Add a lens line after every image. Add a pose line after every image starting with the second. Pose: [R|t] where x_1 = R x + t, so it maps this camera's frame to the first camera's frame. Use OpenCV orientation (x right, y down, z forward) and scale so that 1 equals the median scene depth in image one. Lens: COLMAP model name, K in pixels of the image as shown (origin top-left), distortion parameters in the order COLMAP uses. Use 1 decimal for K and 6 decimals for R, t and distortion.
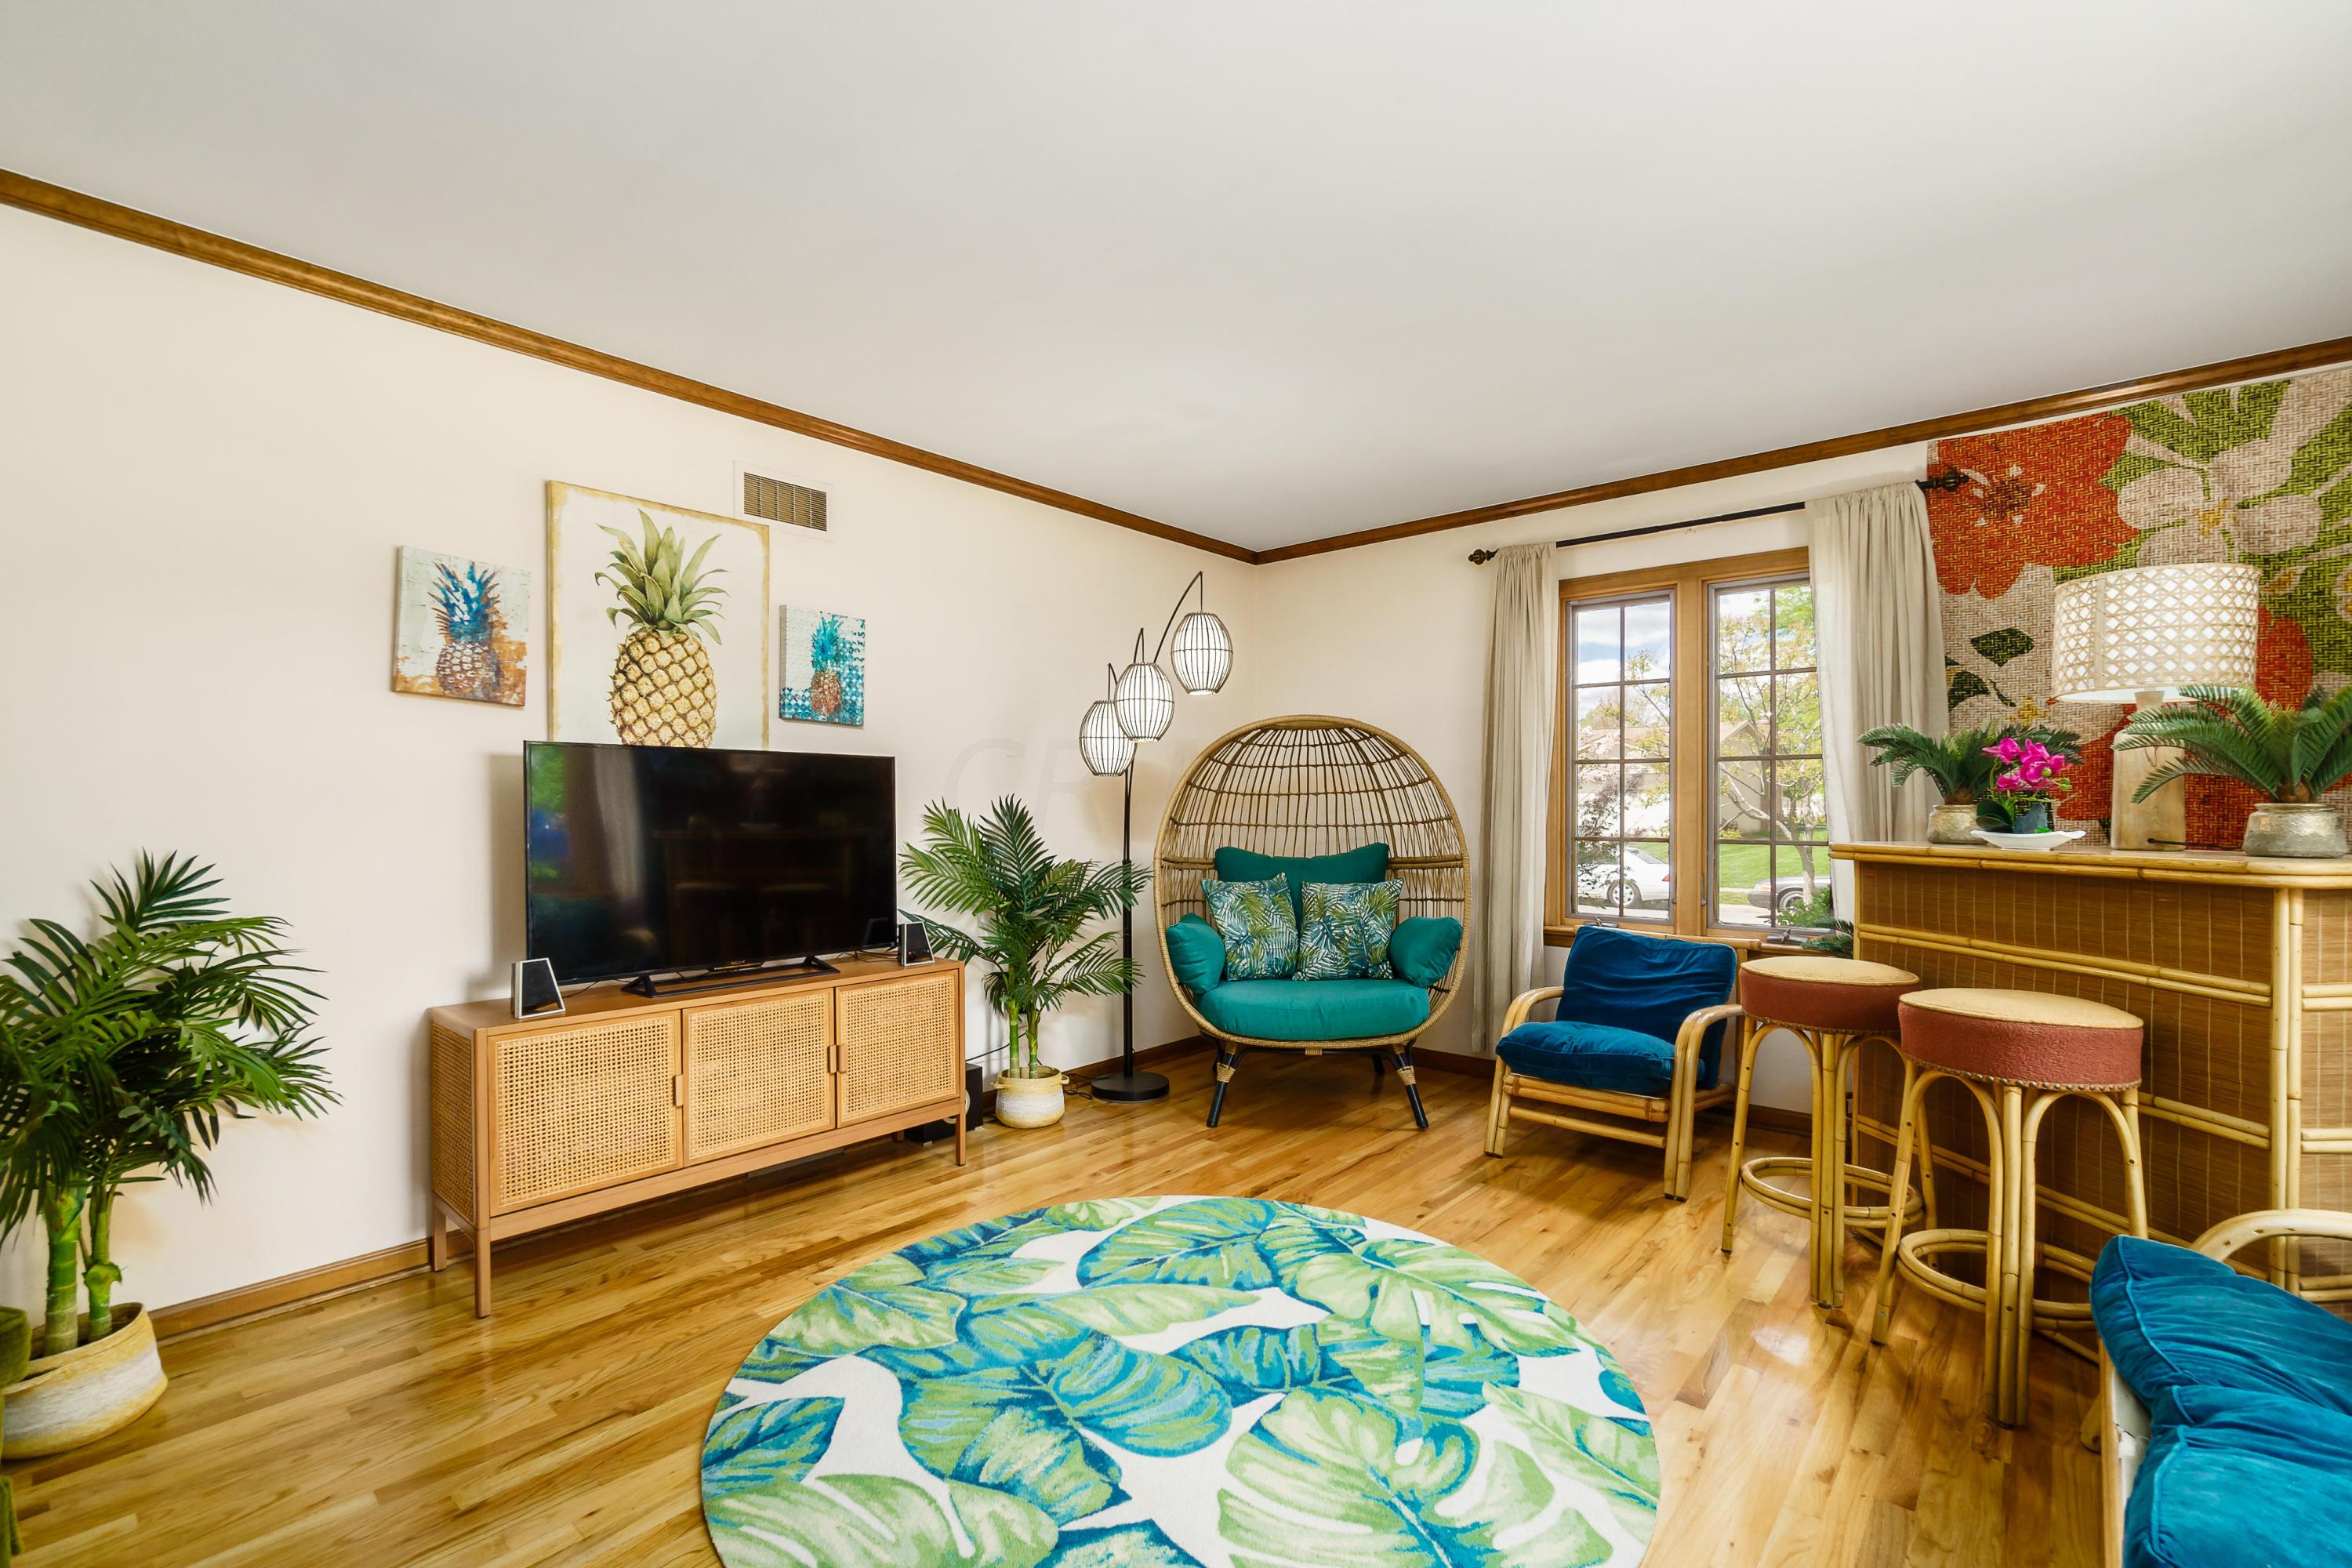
lens RADIAL K [[1031.9, 0, 1167.8], [0, 1031.9, 804.1], [0, 0, 1]] dist [-0.005434, -0.000127]
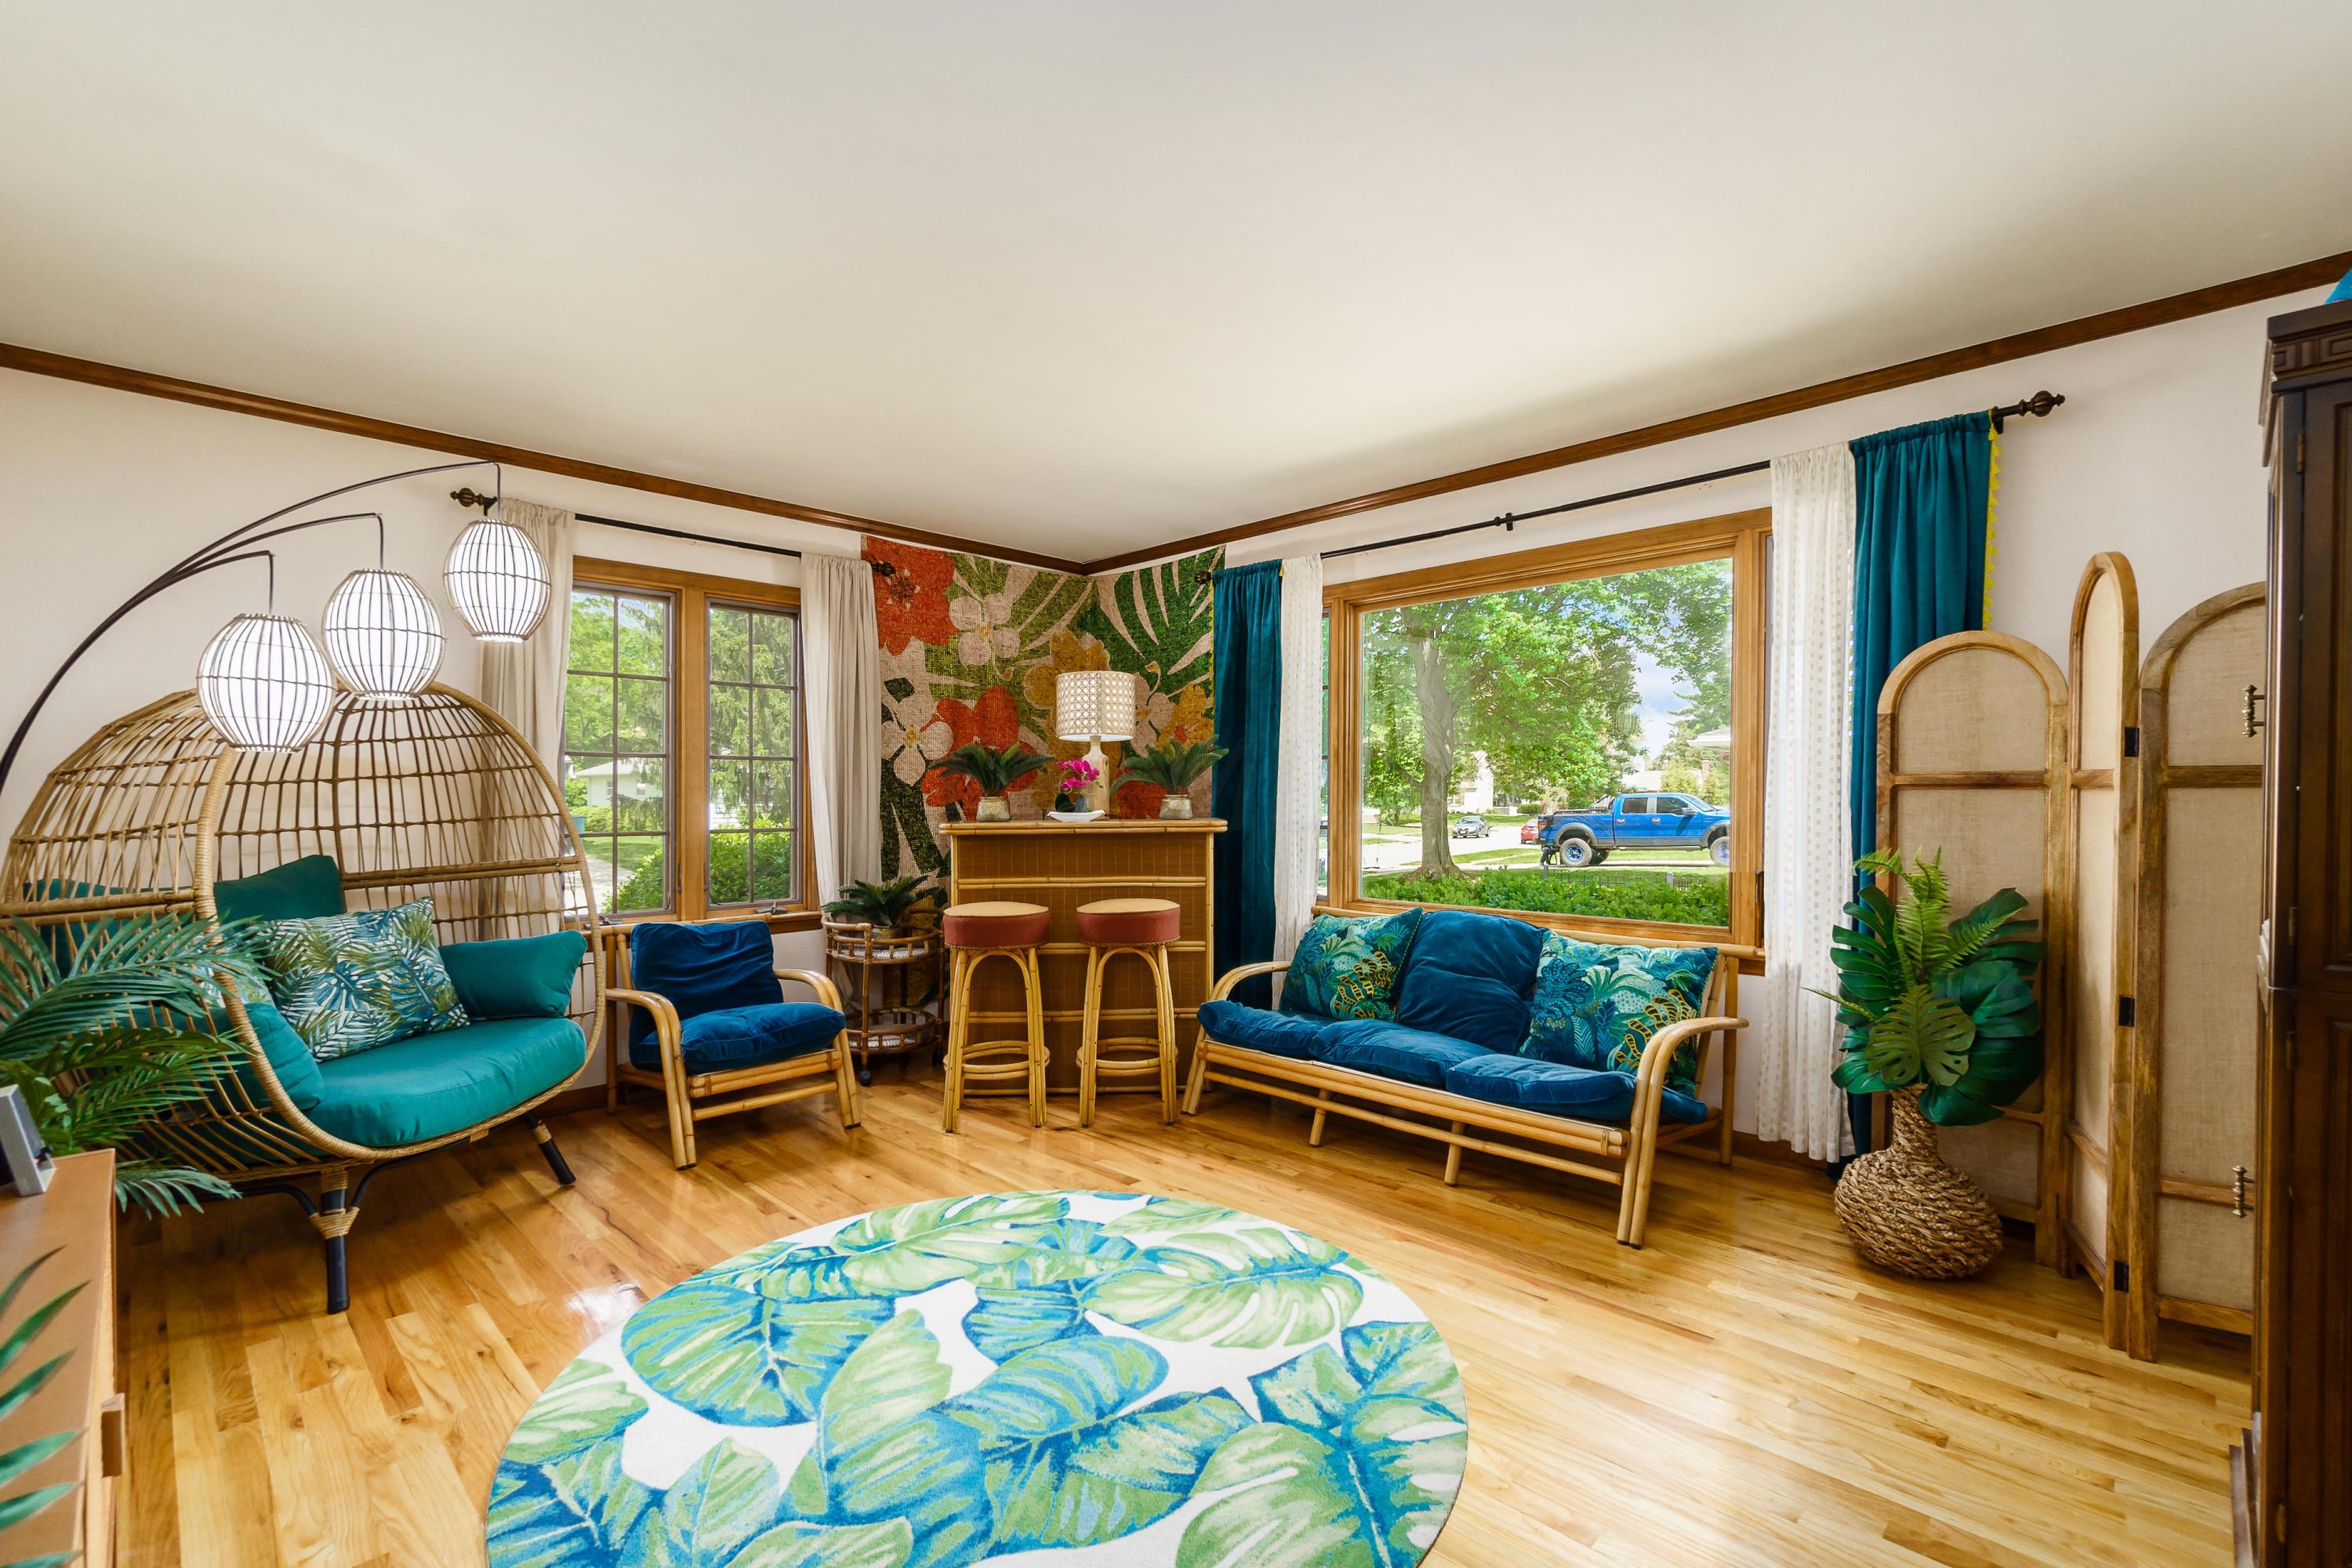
lens RADIAL K [[1031.9, 0, 1183.3], [0, 1031.9, 793.6], [0, 0, 1]] dist [-0.005434, -0.000127]
pose [[0.055600, 0.001616, 0.998452, -0.800671], [0.005558, 0.999983, -0.001928, 0.000693], [-0.998438, 0.005657, 0.055590, 0.645046]]
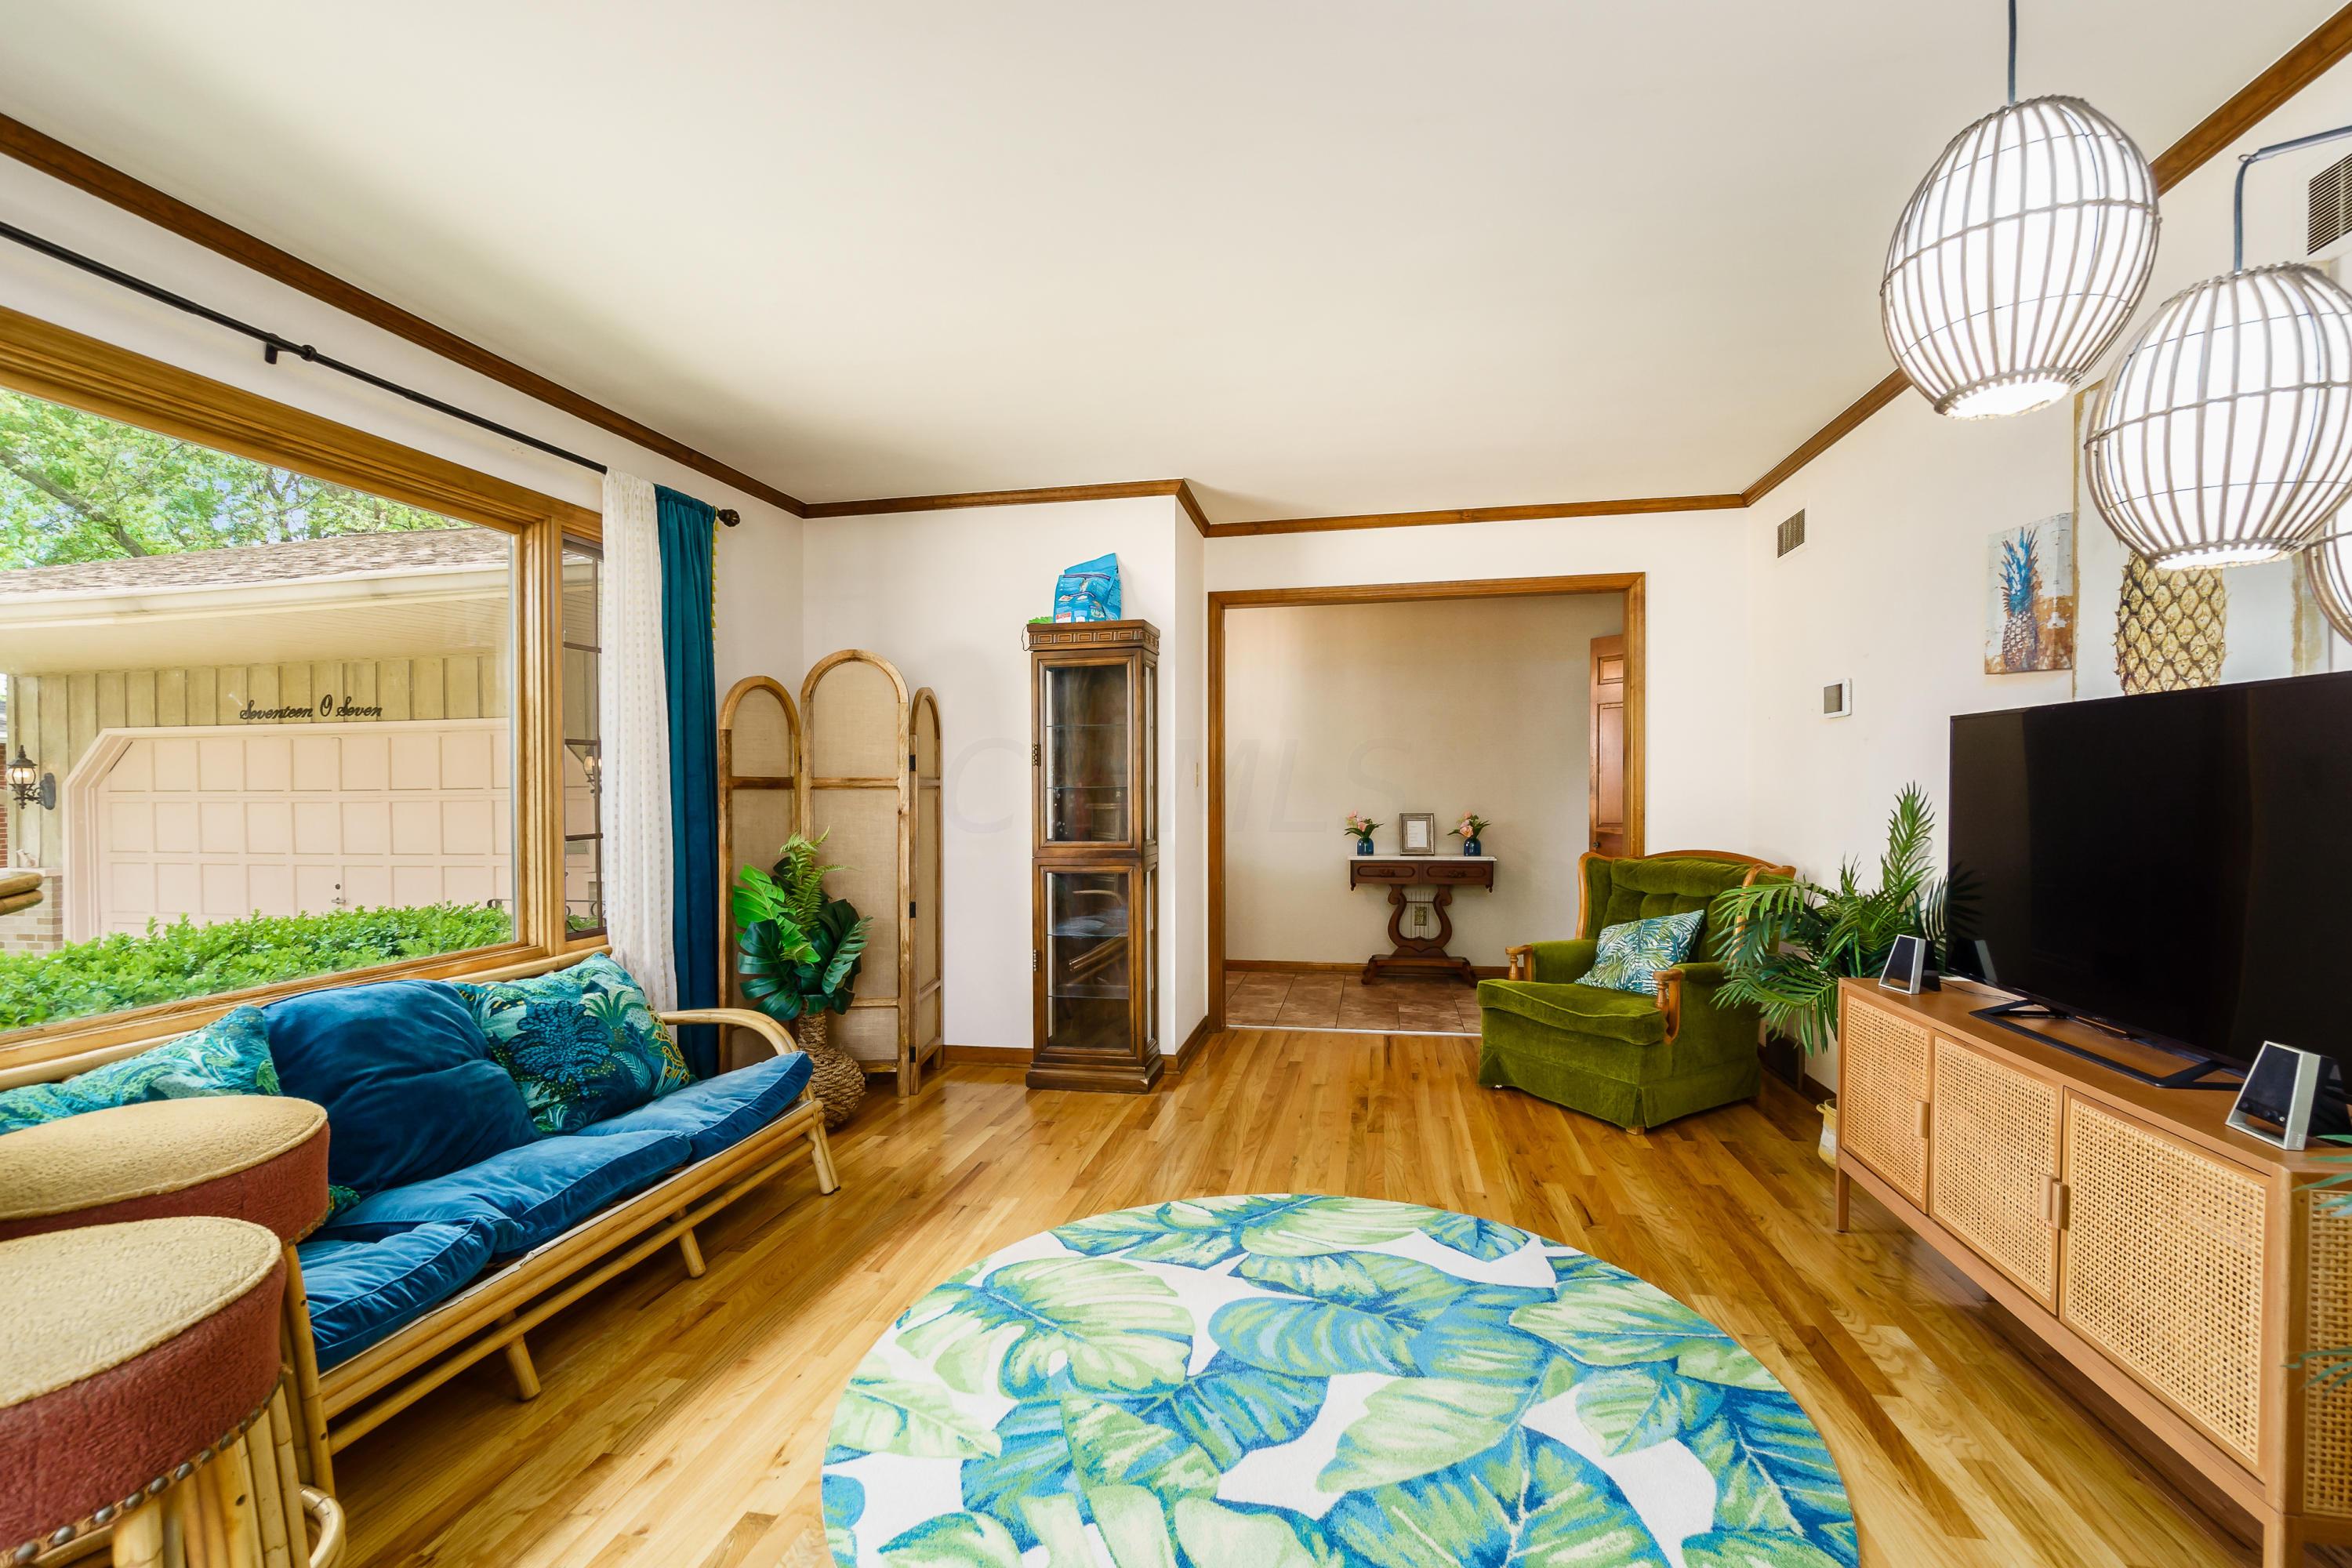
lens RADIAL K [[1031.9, 0, 1185.5], [0, 1031.9, 796.5], [0, 0, 1]] dist [-0.005434, -0.000127]
pose [[-0.861057, 0.008961, -0.508429, 0.484221], [0.005886, 0.999953, 0.007656, 0.001971], [0.508474, 0.003600, -0.861070, 1.450260]]
